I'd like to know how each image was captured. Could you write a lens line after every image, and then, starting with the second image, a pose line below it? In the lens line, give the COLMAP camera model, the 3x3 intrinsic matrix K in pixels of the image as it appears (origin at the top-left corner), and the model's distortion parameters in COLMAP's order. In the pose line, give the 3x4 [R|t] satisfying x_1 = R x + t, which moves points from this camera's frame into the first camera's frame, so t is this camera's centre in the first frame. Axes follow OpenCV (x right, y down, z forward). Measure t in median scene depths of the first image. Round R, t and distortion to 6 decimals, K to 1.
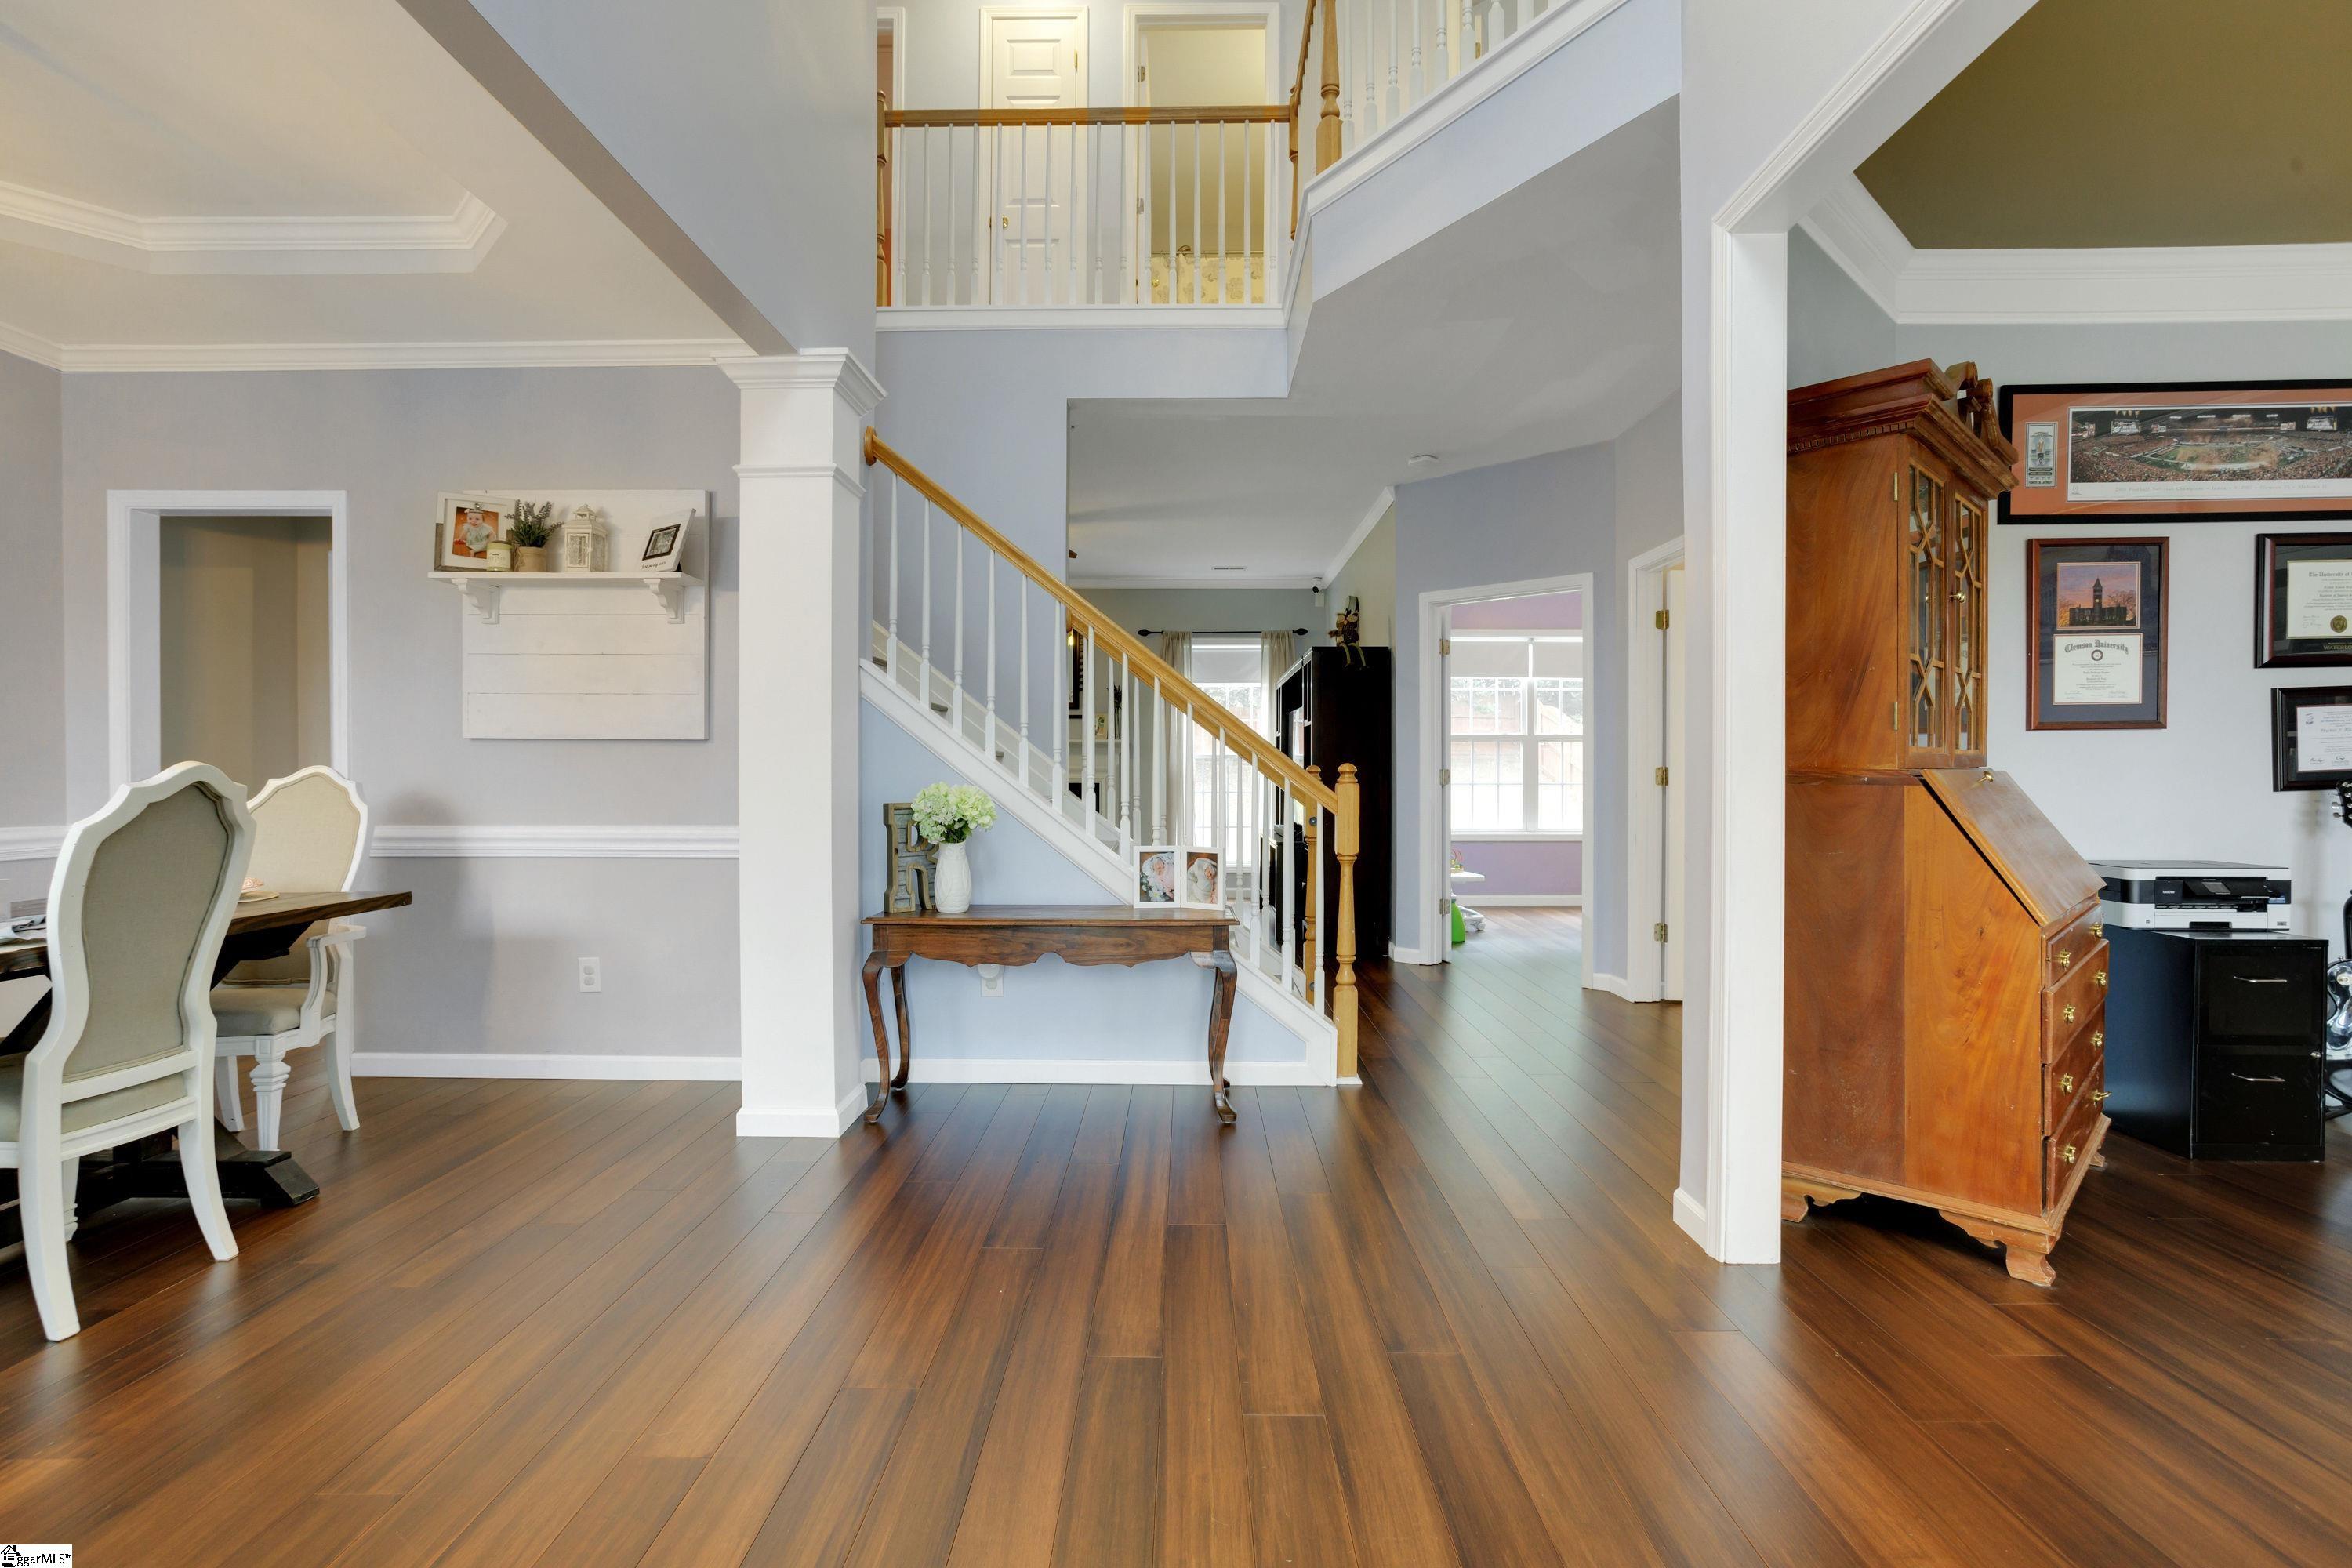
lens RADIAL K [[1141.4, 0, 1150.6], [0, 1141.4, 785.2], [0, 0, 1]] dist [-0.041488, 0.022227]
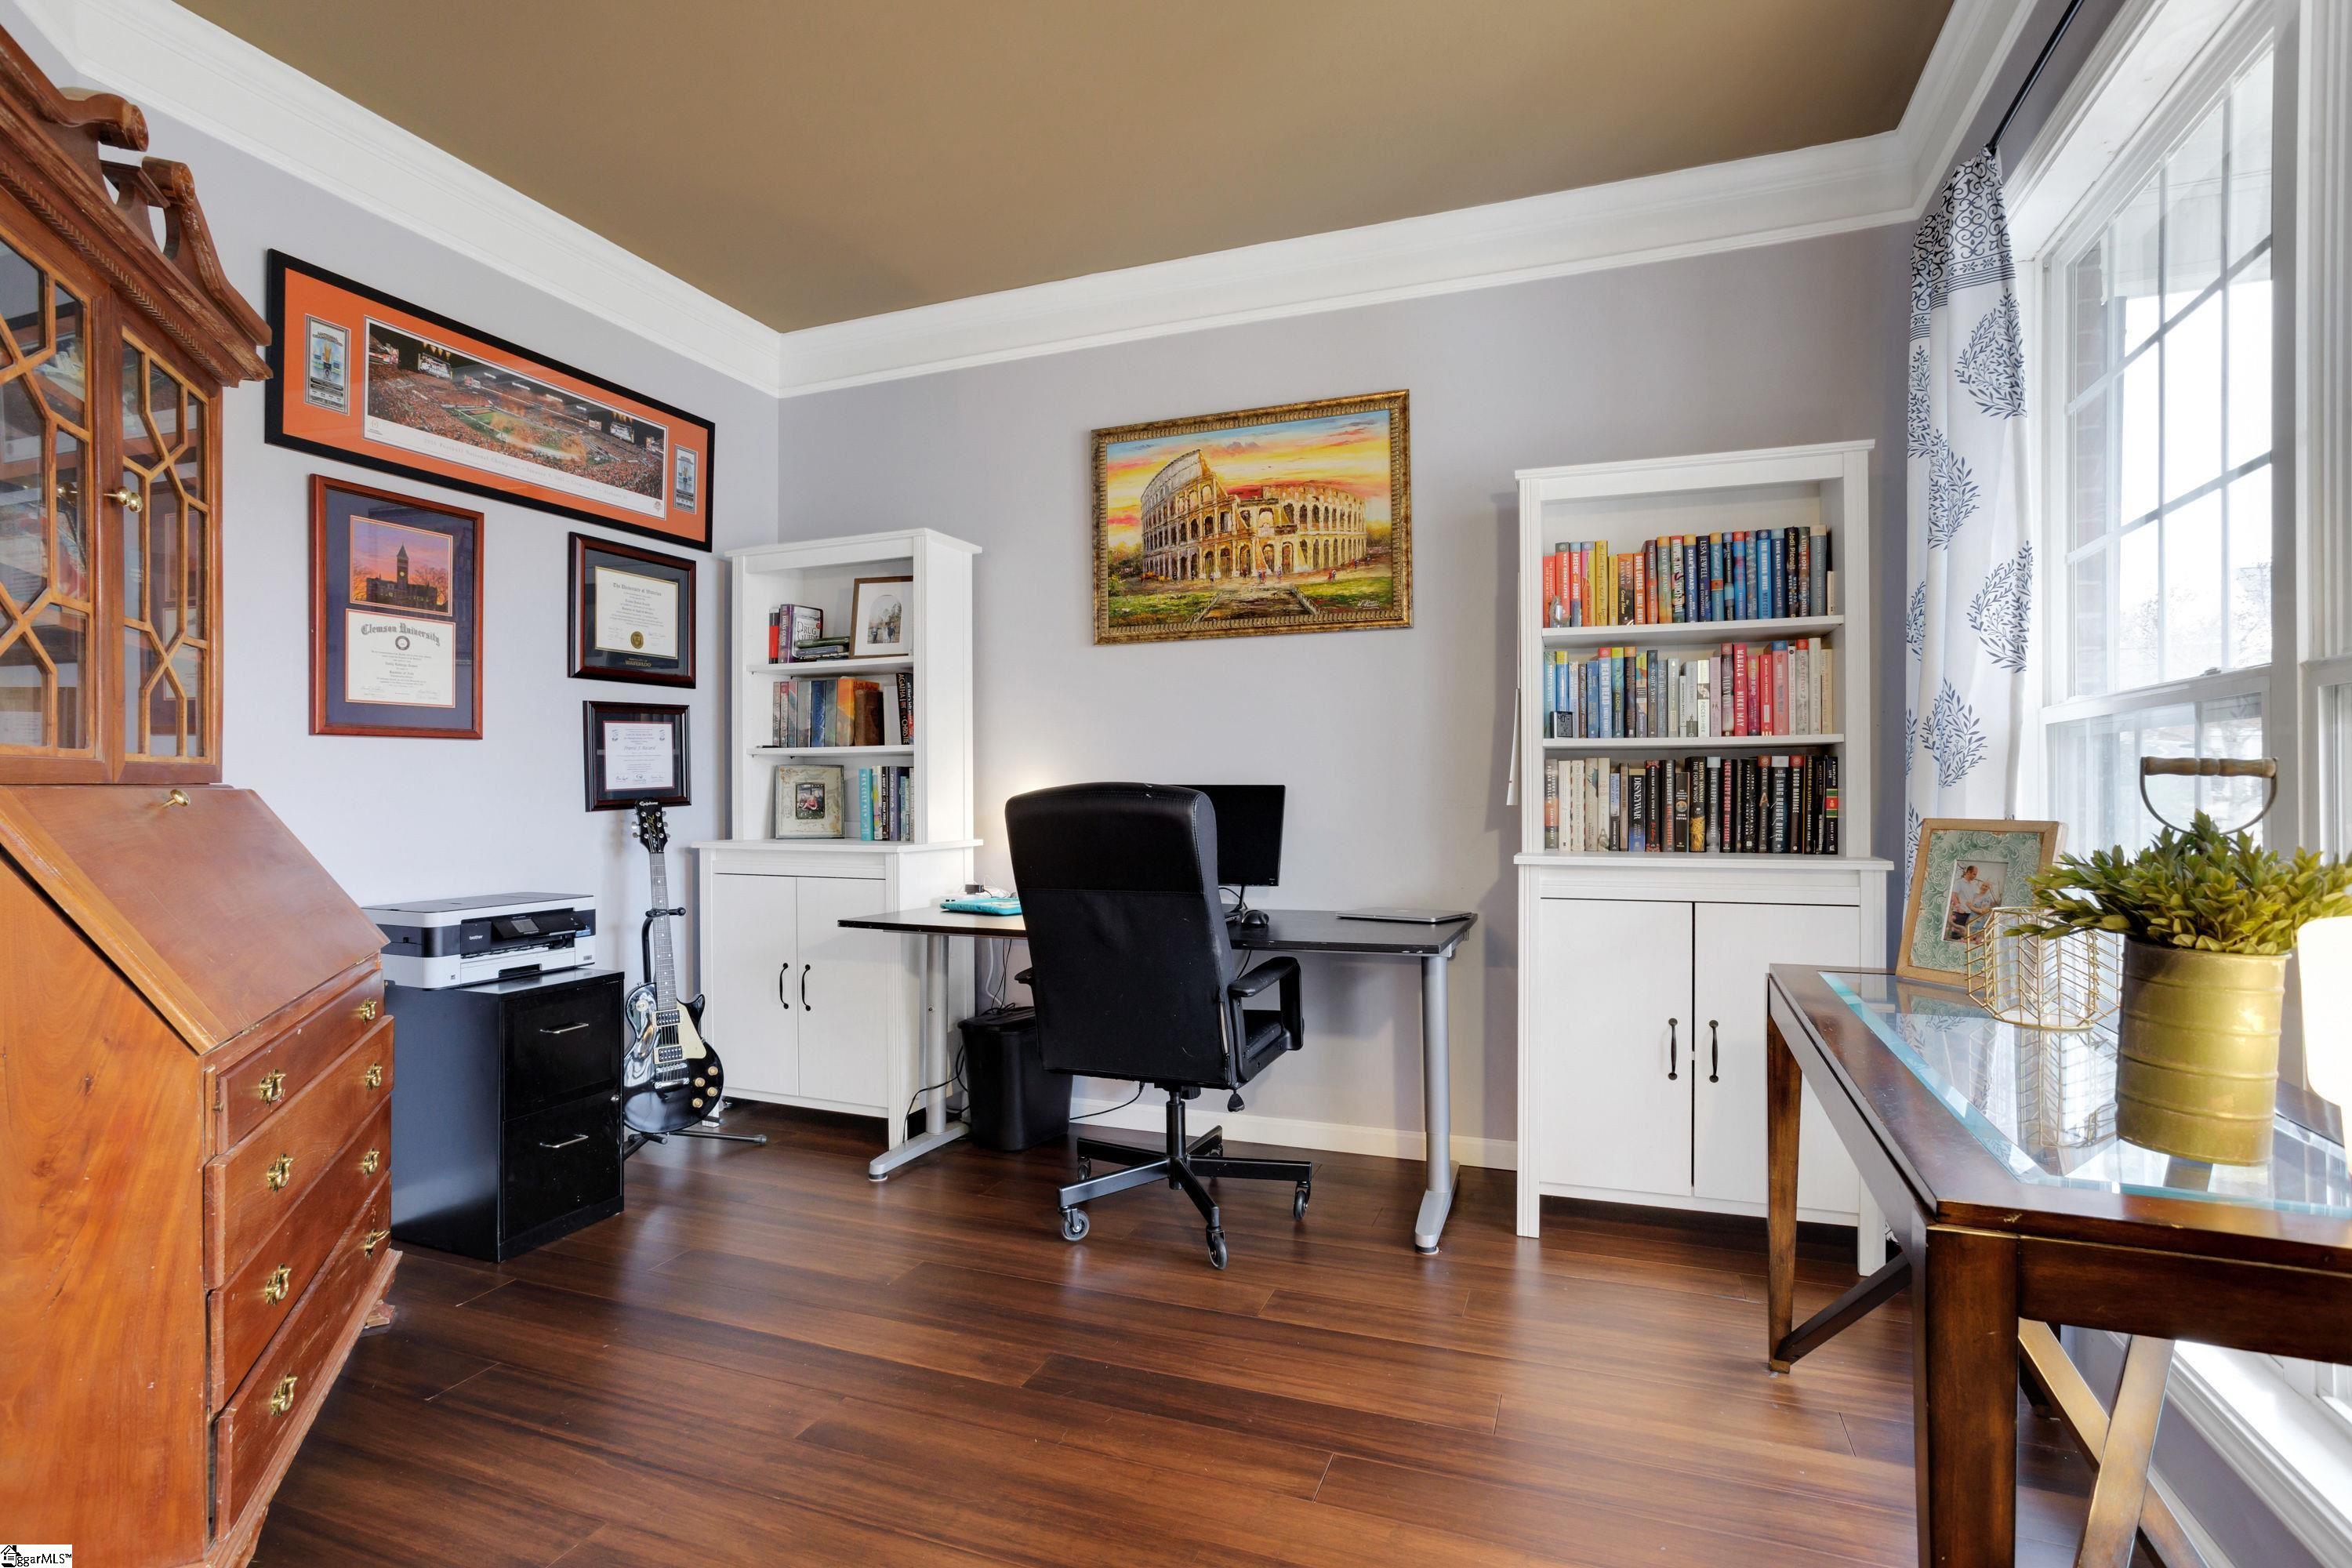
lens RADIAL K [[1141.4, 0, 1150.6], [0, 1141.4, 785.2], [0, 0, 1]] dist [-0.041488, 0.022227]
pose [[0.357070, 0.003150, 0.934072, 0.302027], [0.014107, 0.999862, -0.008765, -0.001528], [-0.933971, 0.016306, 0.356977, 0.233262]]
